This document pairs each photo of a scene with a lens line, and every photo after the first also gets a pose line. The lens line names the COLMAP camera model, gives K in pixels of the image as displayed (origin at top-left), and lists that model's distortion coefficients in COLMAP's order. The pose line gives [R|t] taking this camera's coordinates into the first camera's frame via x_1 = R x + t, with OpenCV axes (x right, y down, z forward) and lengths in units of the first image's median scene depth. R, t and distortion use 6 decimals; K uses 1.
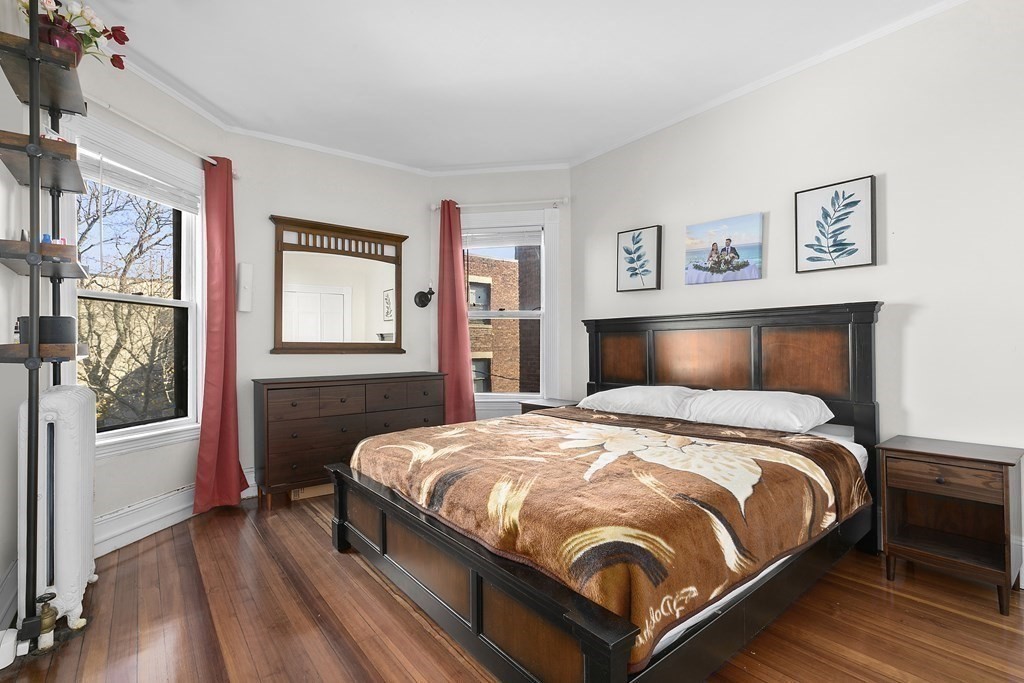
lens RADIAL K [[495.7, 0, 512.4], [0, 495.7, 343.4], [0, 0, 1]] dist [0.000027, -0.000894]
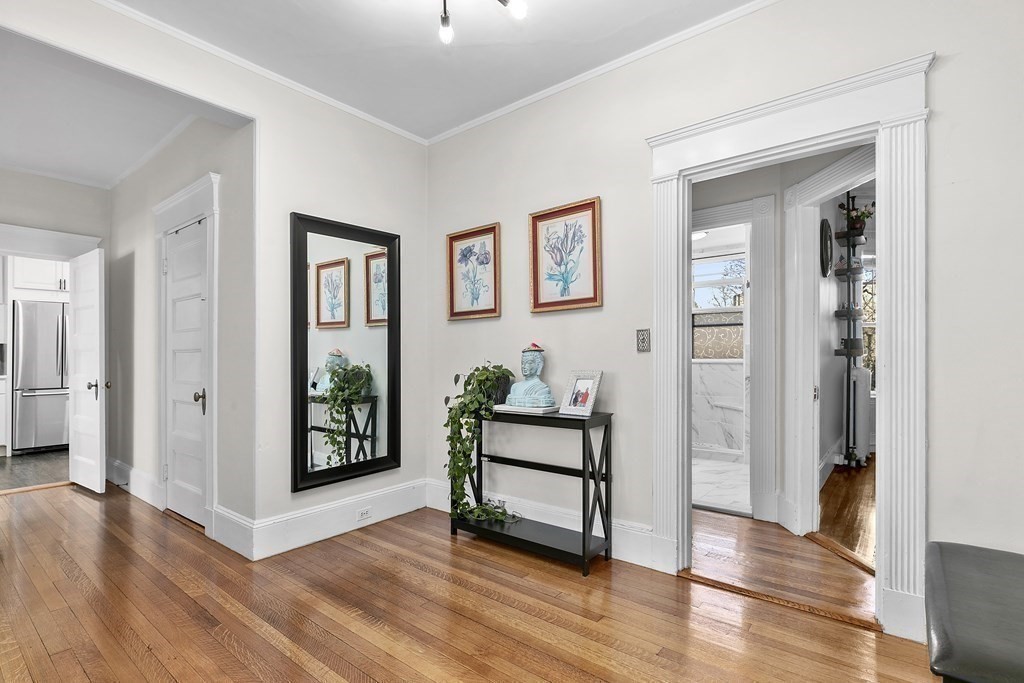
lens RADIAL K [[491.8, 0, 512.1], [0, 491.8, 345.0], [0, 0, 1]] dist [-0.002604, -0.000199]
pose [[0.244948, 0.005735, -0.969519, 1.064356], [0.003811, 0.999969, 0.006878, -0.046288], [0.969529, -0.005380, 0.244919, -1.302132]]
